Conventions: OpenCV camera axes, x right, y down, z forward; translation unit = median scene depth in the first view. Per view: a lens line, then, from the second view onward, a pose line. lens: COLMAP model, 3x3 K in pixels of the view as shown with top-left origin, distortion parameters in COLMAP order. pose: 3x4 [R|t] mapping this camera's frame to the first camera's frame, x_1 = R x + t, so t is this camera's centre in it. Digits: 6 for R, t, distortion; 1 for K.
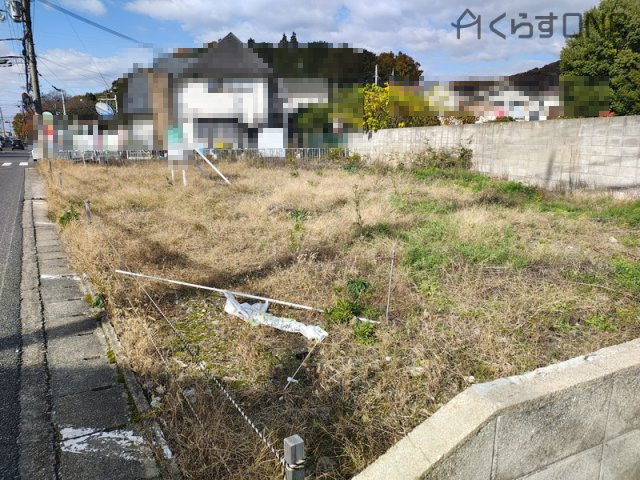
lens RADIAL K [[496.0, 0, 320.0], [0, 496.0, 240.0], [0, 0, 1]] dist [-0.003958, -0.004420]
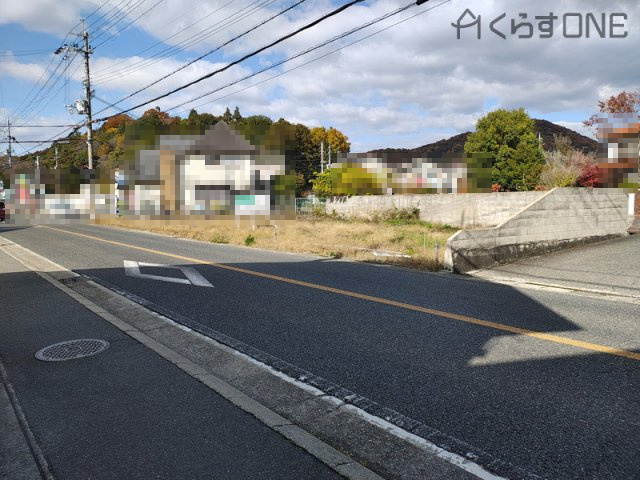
lens RADIAL K [[496.1, 0, 318.8], [0, 496.1, 231.4], [0, 0, 1]] dist [0.118004, -0.192315]
pose [[0.987956, -0.004994, 0.154654, -0.139800], [0.026405, 0.990260, -0.136705, 0.056434], [-0.152465, 0.139142, 0.978465, -0.289286]]
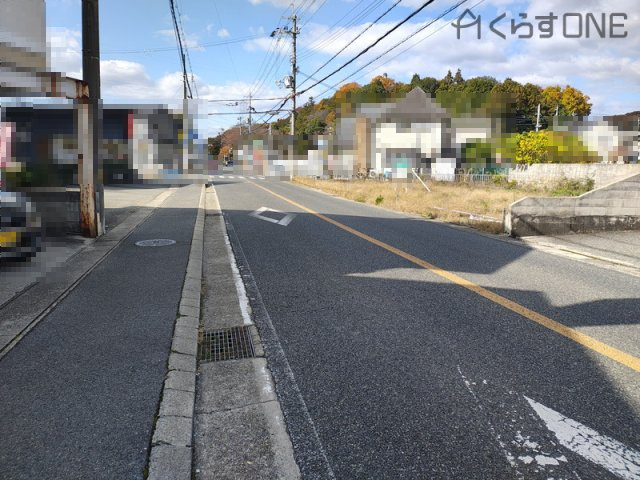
lens RADIAL K [[501.2, 0, 303.0], [0, 501.2, 229.6], [0, 0, 1]] dist [0.112070, -0.198916]
pose [[0.948541, 0.075716, -0.307469, -0.026835], [-0.098088, 0.993489, -0.057948, 0.070466], [0.301080, 0.085125, 0.949792, -0.352890]]
